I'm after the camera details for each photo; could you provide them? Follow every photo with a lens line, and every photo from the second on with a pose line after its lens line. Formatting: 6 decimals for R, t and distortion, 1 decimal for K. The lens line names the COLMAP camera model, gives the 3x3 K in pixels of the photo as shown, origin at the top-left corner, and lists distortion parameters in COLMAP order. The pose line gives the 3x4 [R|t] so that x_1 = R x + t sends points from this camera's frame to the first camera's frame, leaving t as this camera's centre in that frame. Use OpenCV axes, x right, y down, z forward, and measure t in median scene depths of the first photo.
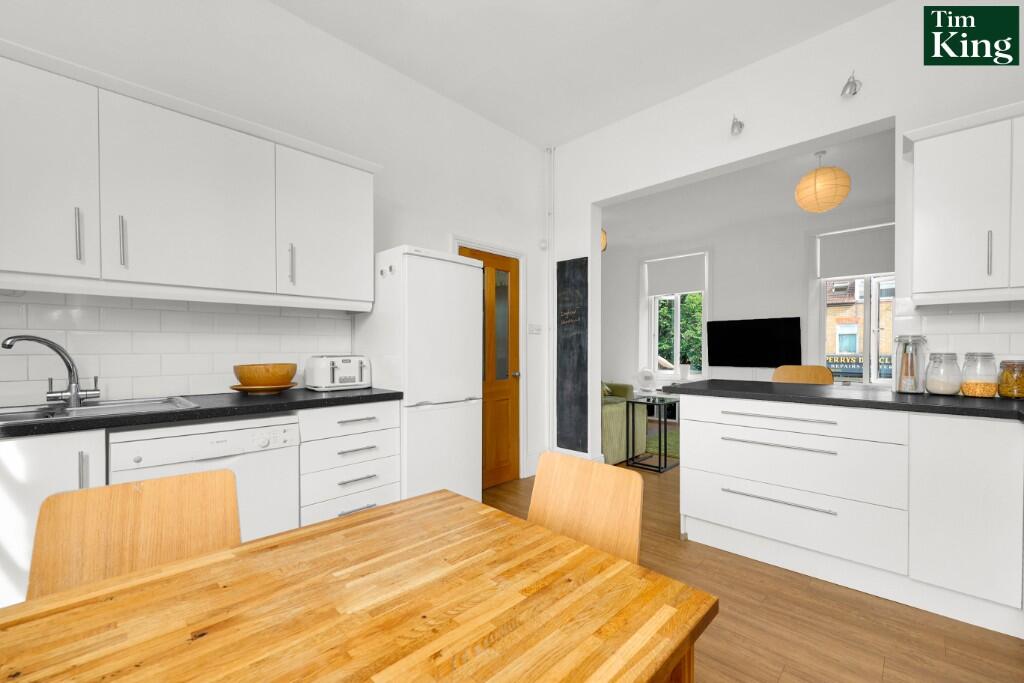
lens RADIAL K [[417.5, 0, 512.0], [0, 417.5, 348.4], [0, 0, 1]] dist [0.000876, -0.000008]
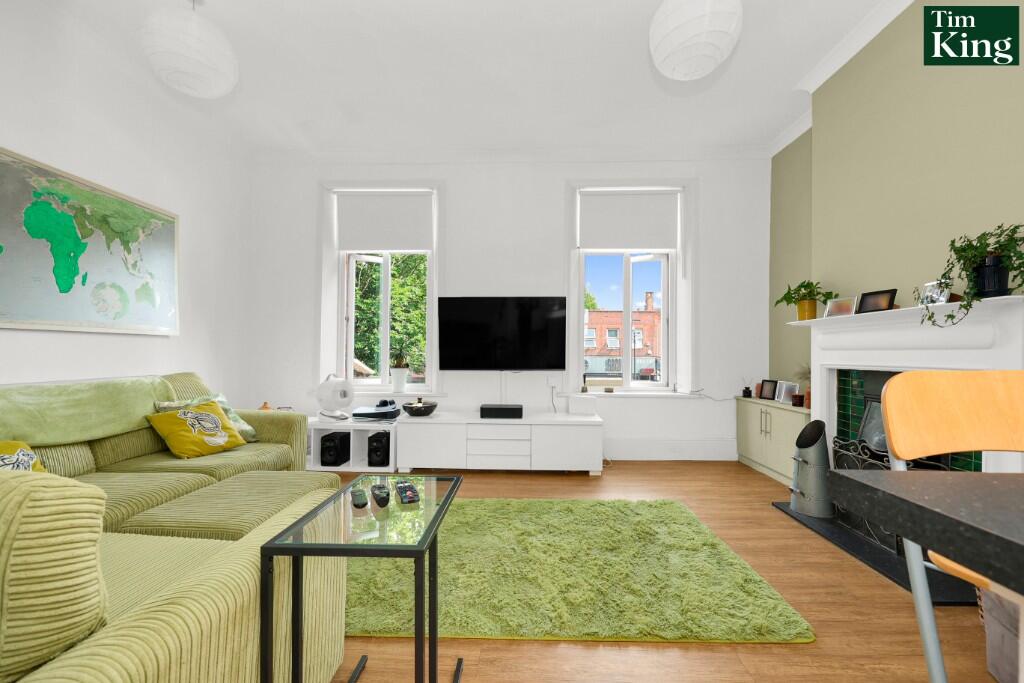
lens RADIAL K [[415.8, 0, 509.6], [0, 415.8, 344.1], [0, 0, 1]] dist [0.001273, 0.000123]
pose [[0.746817, 0.018767, 0.664764, 0.241870], [-0.006421, 0.999759, -0.021012, 0.027743], [-0.664998, 0.011424, 0.746758, 0.812365]]
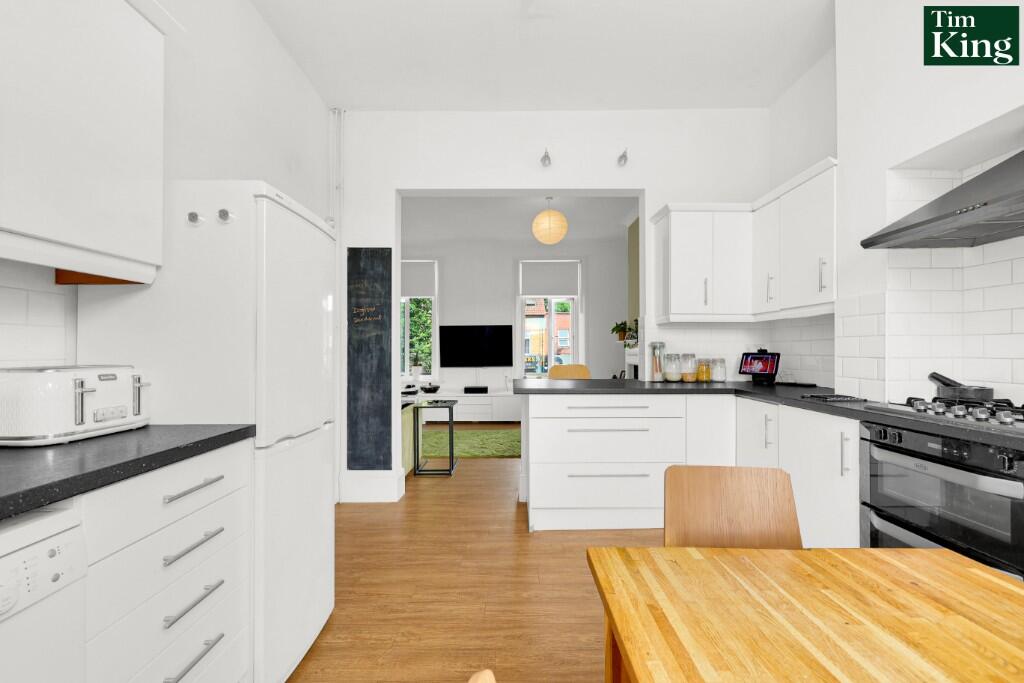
lens RADIAL K [[415.8, 0, 509.6], [0, 415.8, 344.1], [0, 0, 1]] dist [0.001273, 0.000123]
pose [[0.715420, 0.010197, 0.698620, -0.252478], [0.000977, 0.999878, -0.015596, -0.000735], [-0.698694, 0.011840, 0.715323, 0.191740]]
